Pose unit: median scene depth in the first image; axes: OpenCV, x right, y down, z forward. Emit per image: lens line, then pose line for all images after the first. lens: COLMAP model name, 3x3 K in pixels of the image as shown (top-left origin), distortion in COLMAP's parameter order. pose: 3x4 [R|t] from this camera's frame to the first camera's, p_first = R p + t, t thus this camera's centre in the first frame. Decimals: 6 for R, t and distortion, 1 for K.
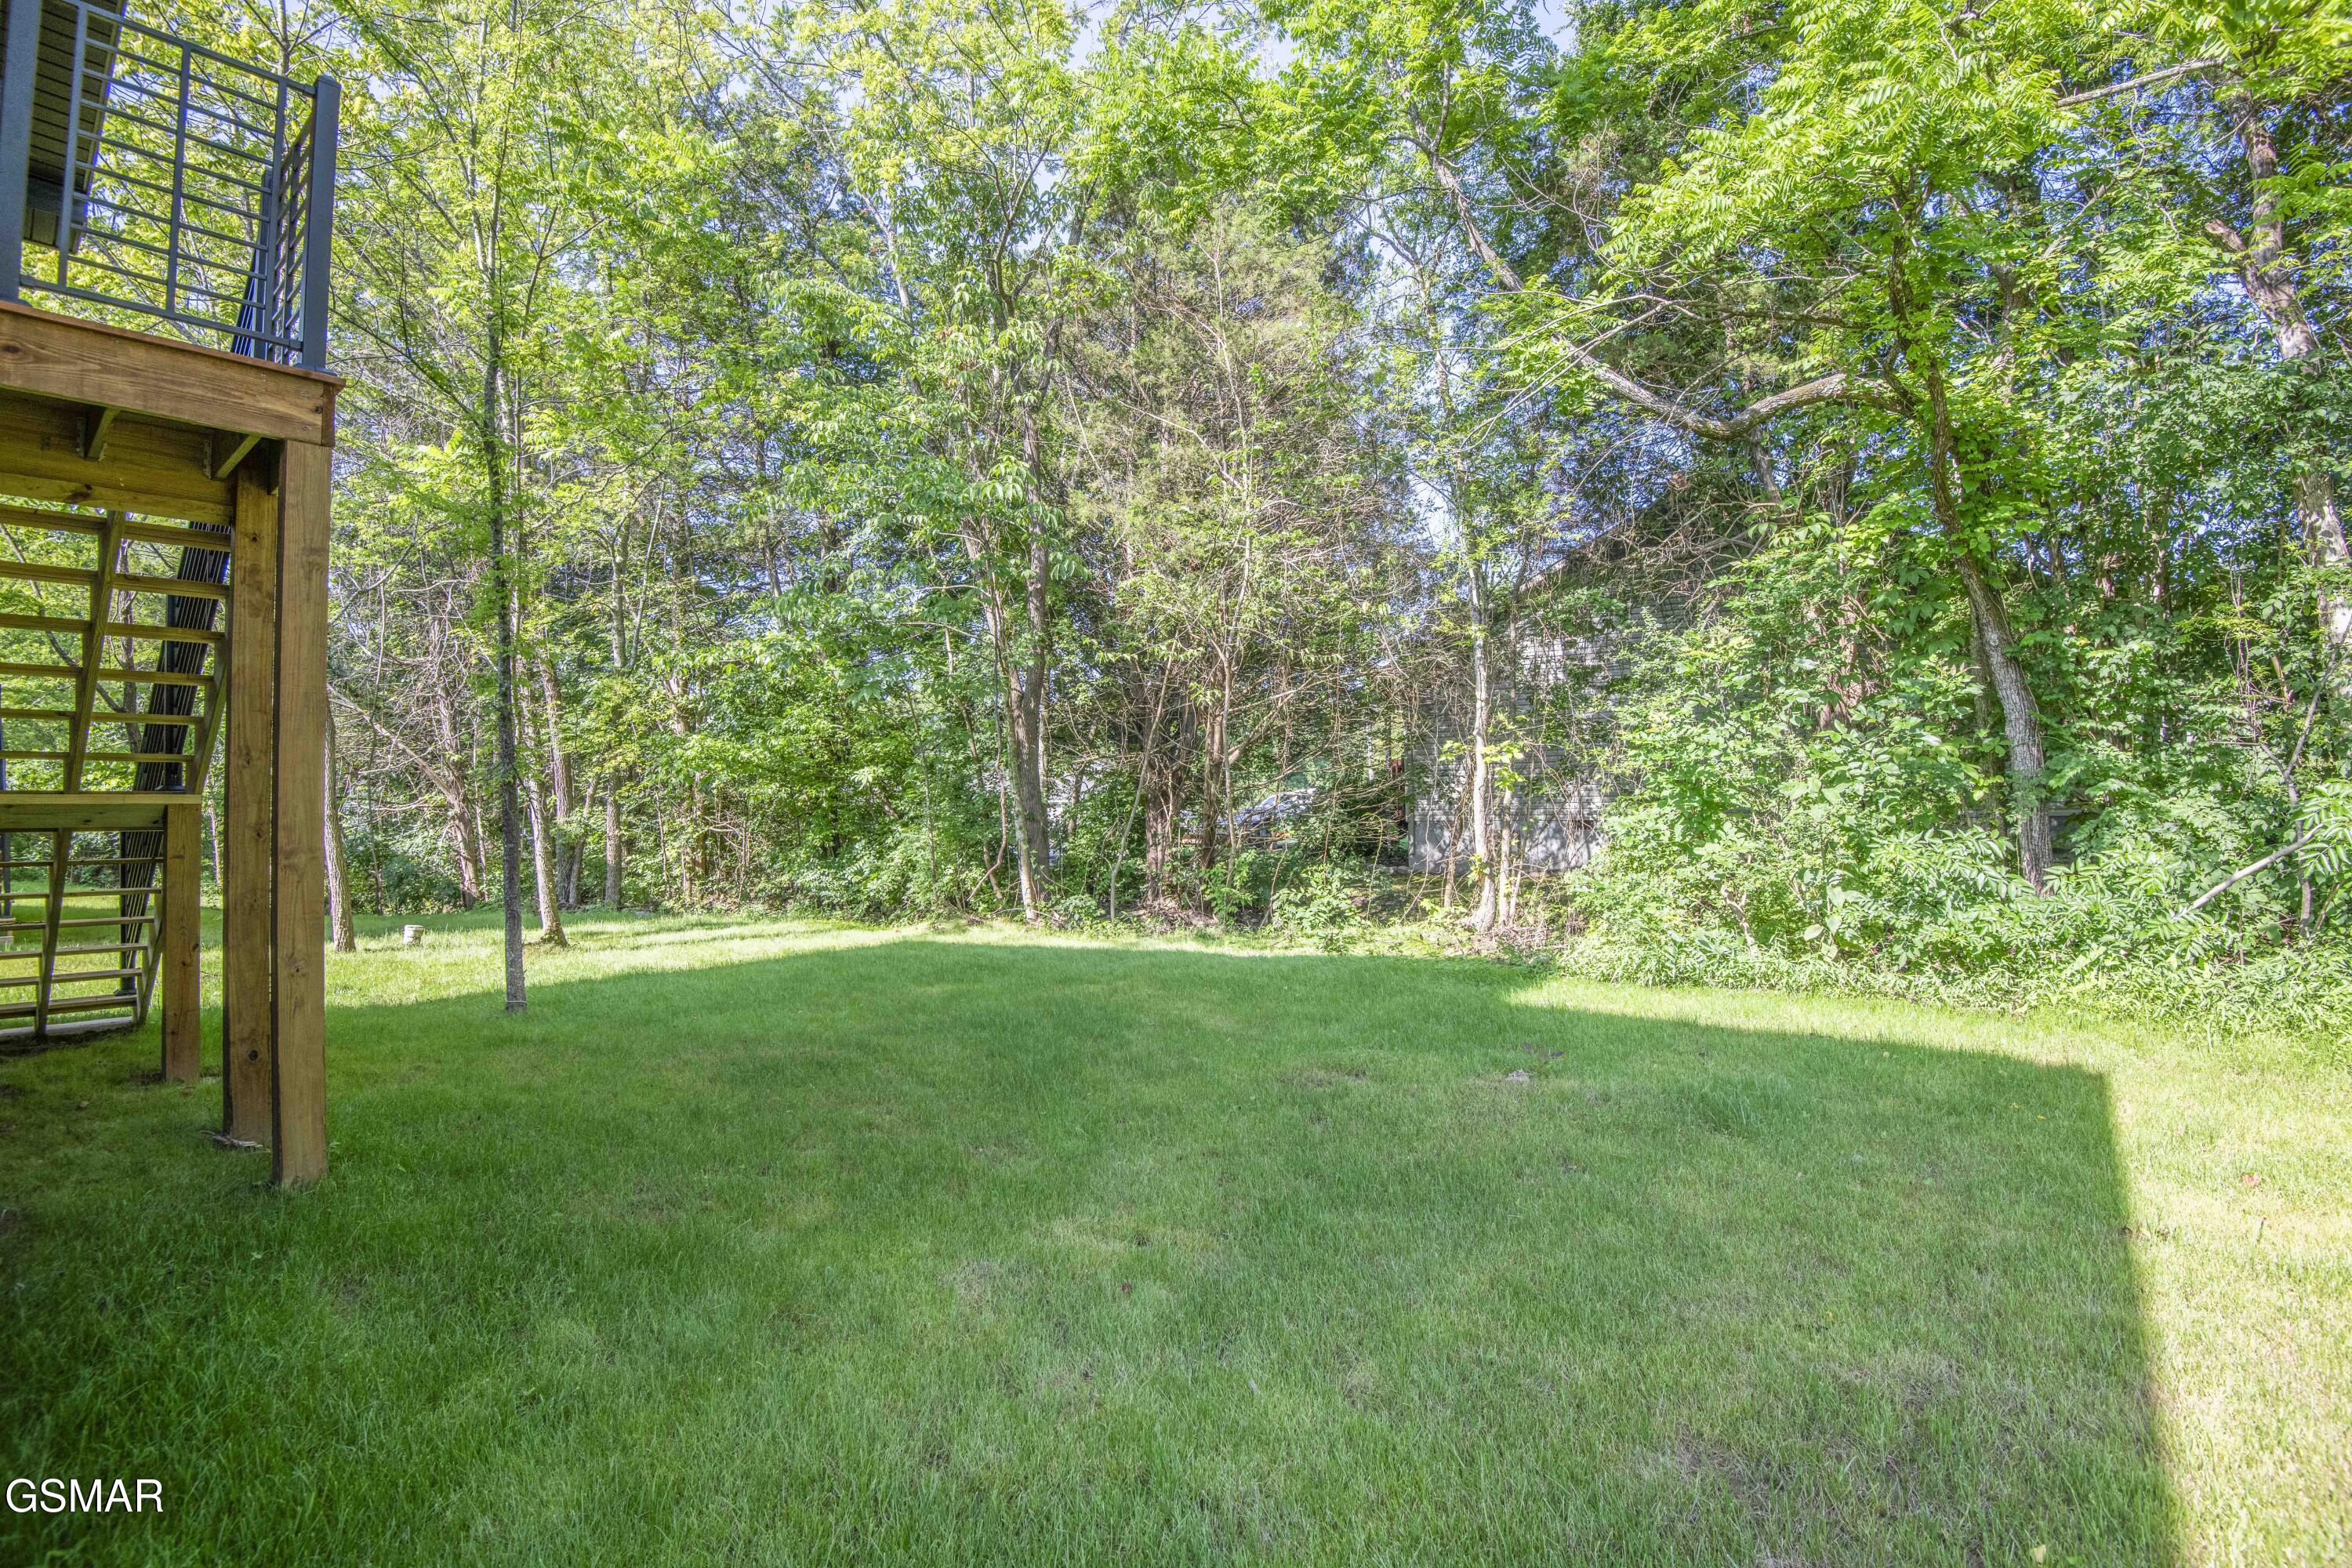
lens RADIAL K [[1085.1, 0, 1187.7], [0, 1085.1, 783.1], [0, 0, 1]] dist [-0.028789, -0.012095]
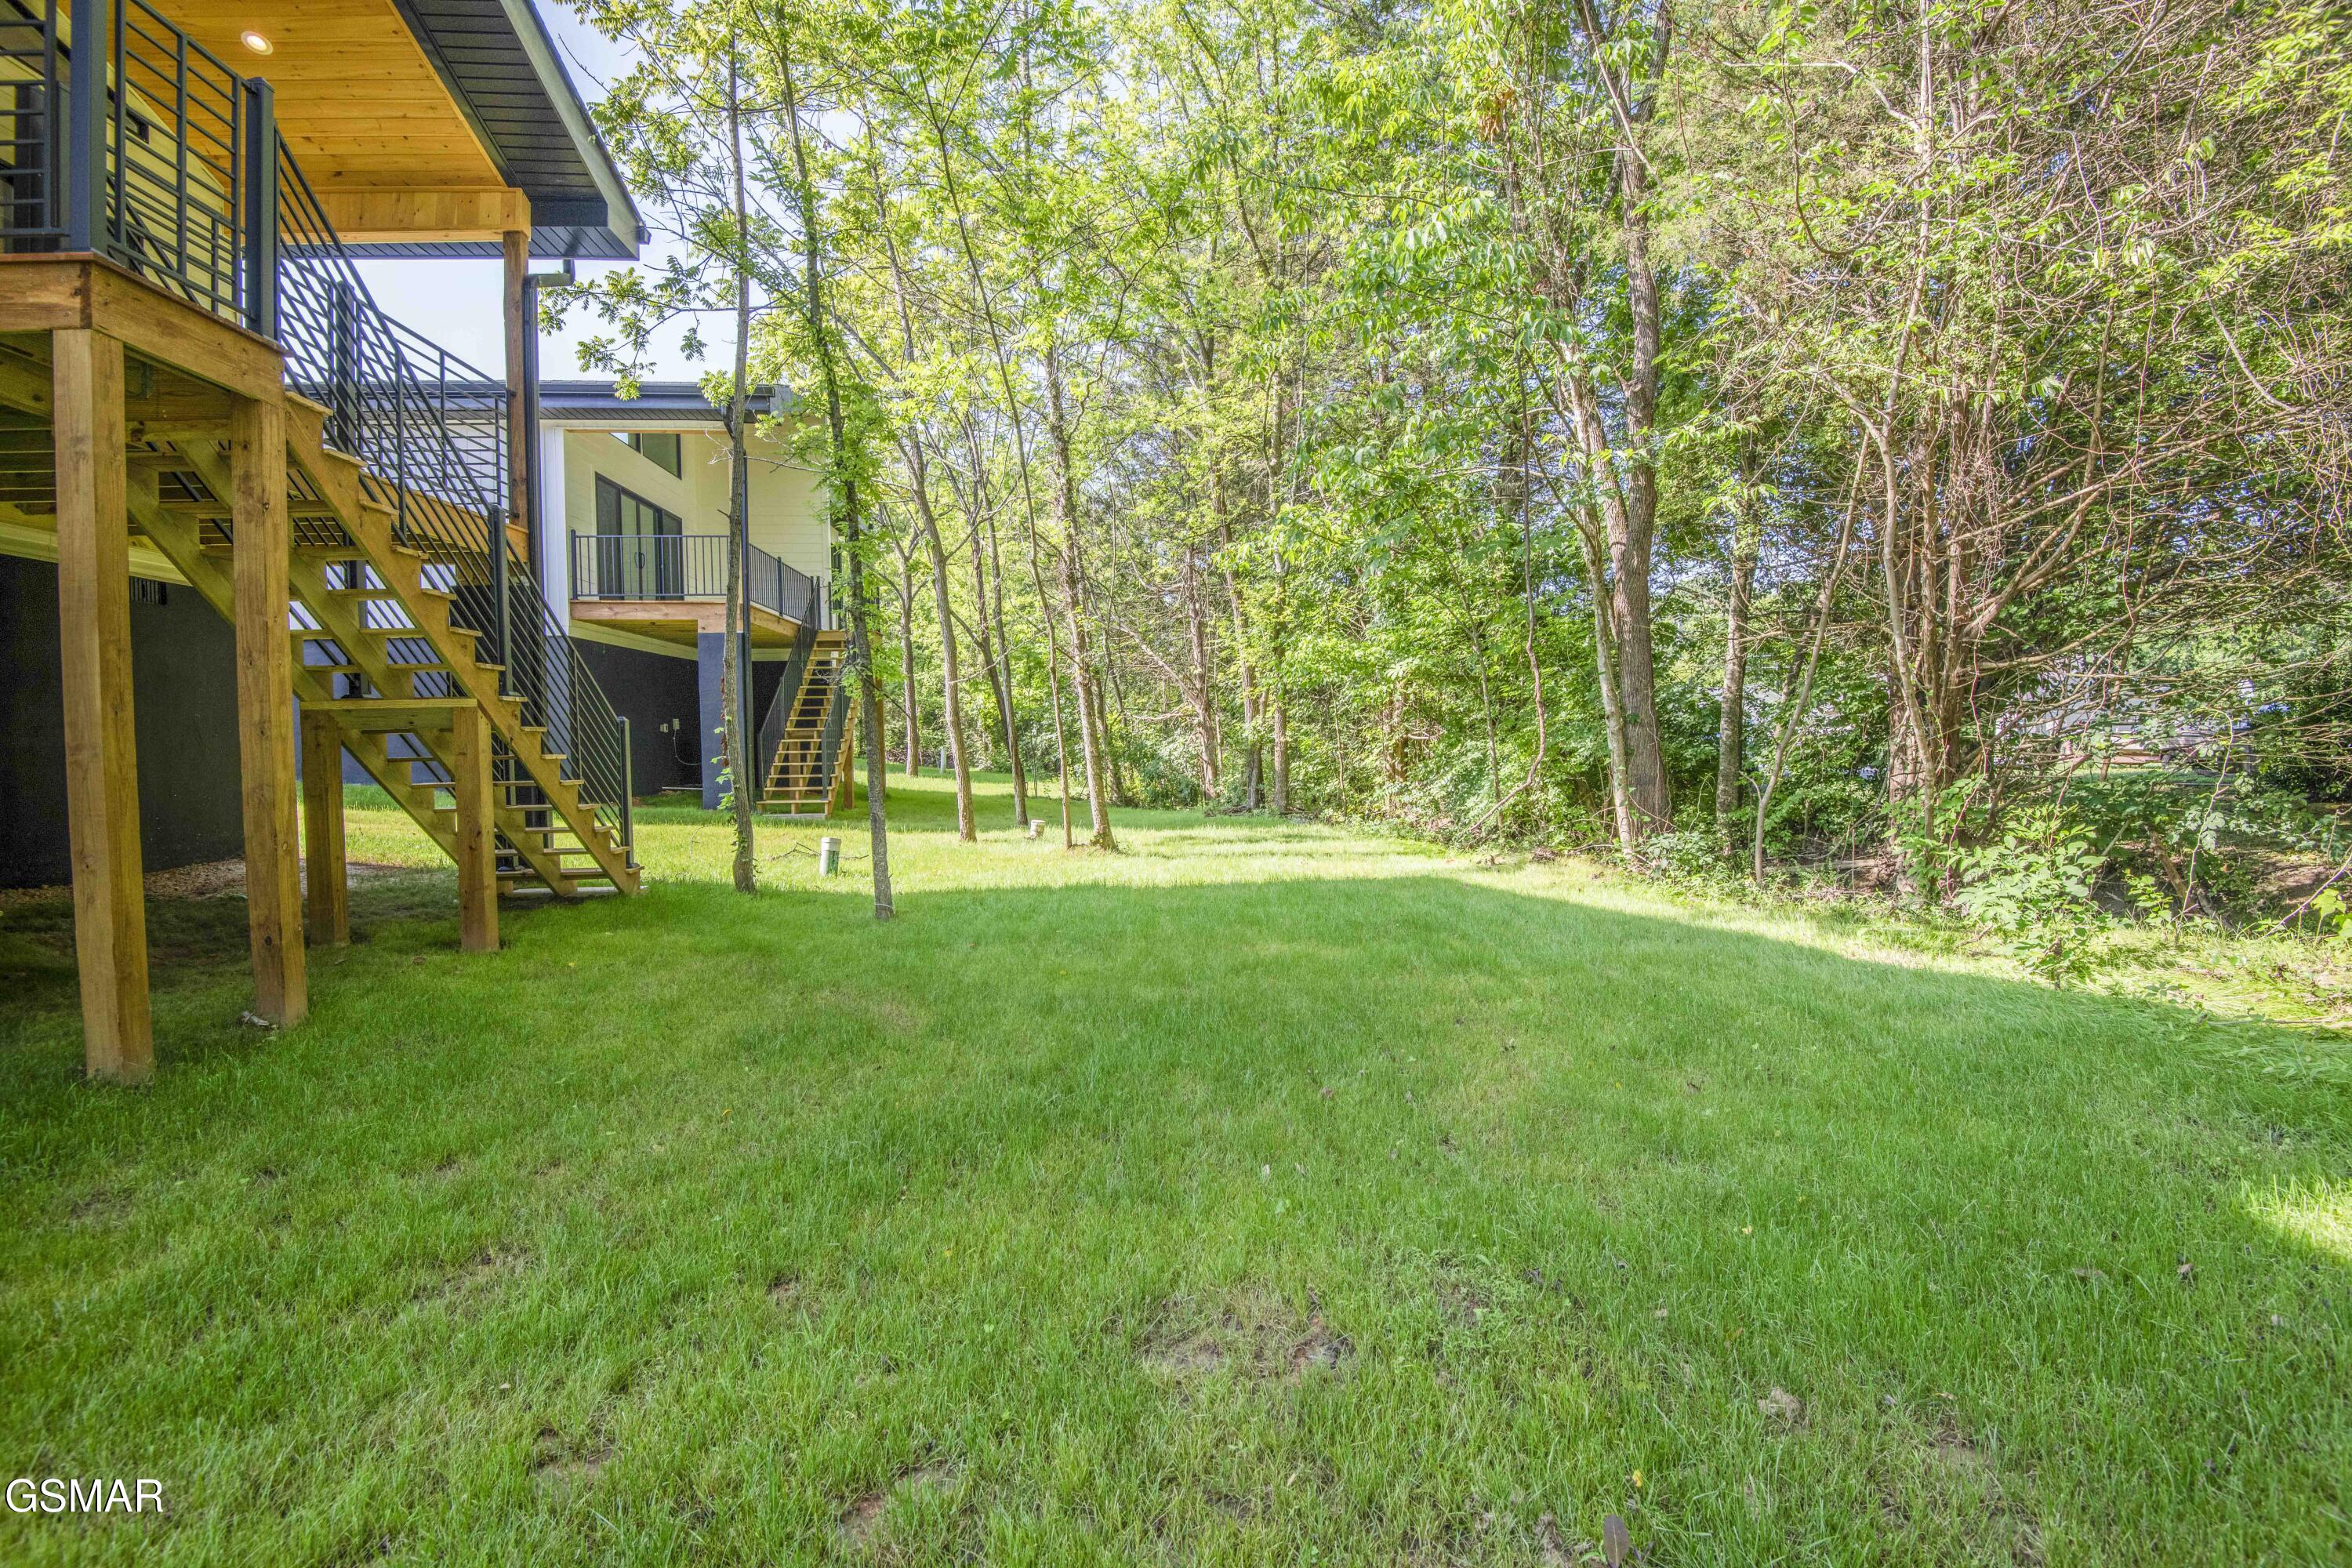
lens RADIAL K [[1085.1, 0, 1187.7], [0, 1085.1, 783.1], [0, 0, 1]] dist [-0.028789, -0.012095]
pose [[0.711990, 0.038792, -0.701117, 0.183326], [0.018523, 0.997088, 0.073978, 0.014958], [0.701945, -0.065659, 0.709198, 0.325706]]
